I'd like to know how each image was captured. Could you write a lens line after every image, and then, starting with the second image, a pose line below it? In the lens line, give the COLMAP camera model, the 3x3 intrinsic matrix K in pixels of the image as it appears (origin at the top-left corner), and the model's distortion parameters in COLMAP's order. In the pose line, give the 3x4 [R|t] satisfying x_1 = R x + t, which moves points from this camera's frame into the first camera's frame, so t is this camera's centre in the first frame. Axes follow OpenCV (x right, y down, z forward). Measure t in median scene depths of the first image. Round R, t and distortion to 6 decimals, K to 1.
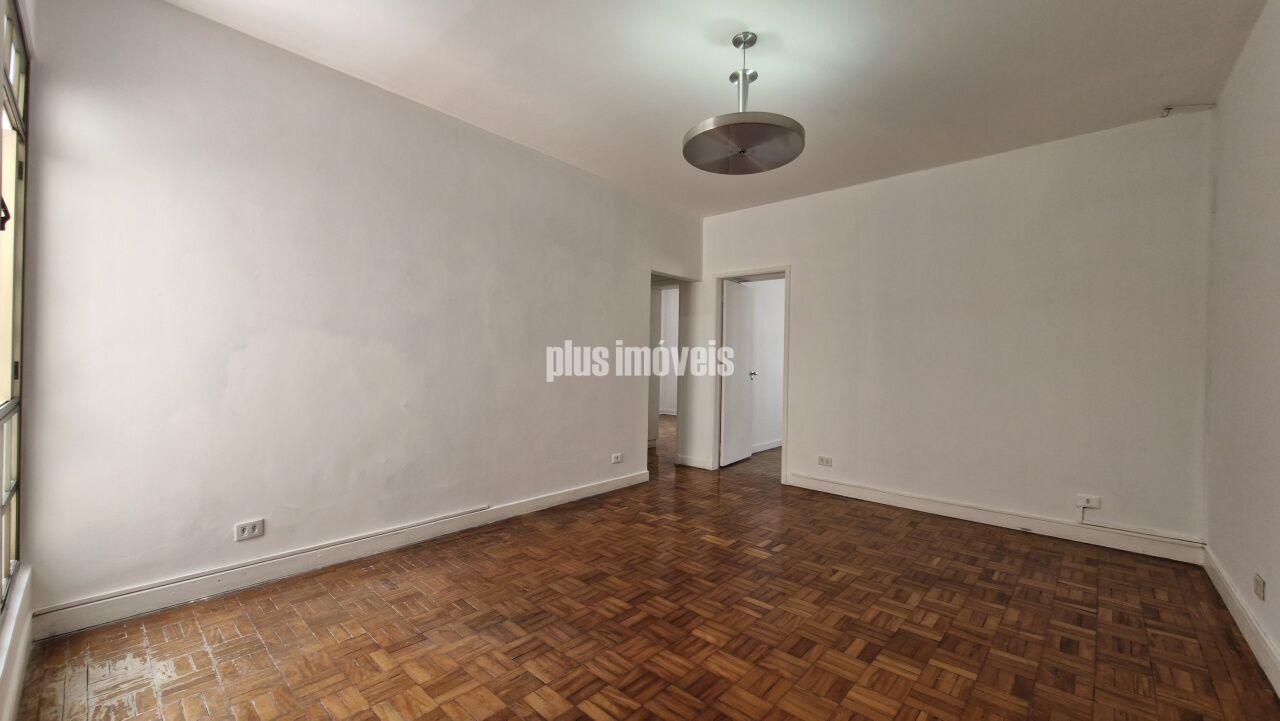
lens RADIAL K [[500.8, 0, 636.6], [0, 500.8, 357.0], [0, 0, 1]] dist [0.002673, -0.001376]
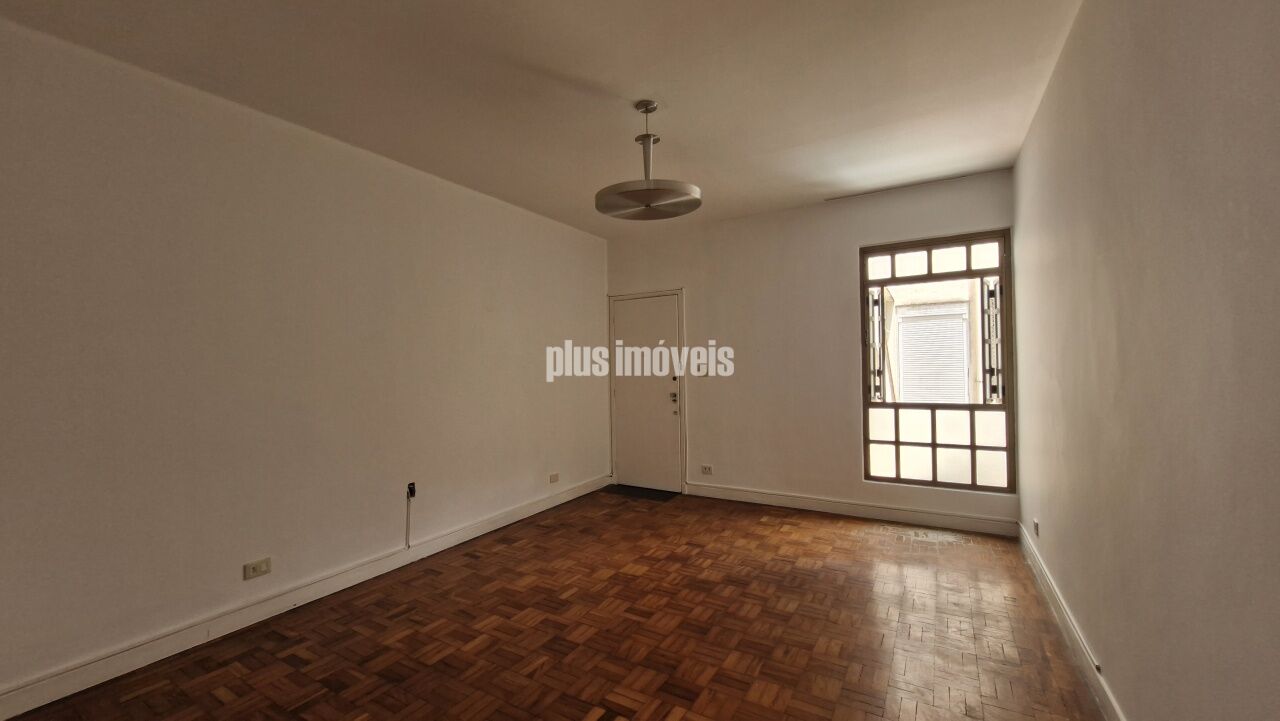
lens RADIAL K [[500.8, 0, 621.5], [0, 500.8, 356.9], [0, 0, 1]] dist [0.002673, -0.001376]
pose [[-0.985796, -0.002580, -0.167928, 0.280127], [0.001388, 0.999723, -0.023503, -0.031224], [0.167943, -0.023402, -0.985519, 1.291640]]
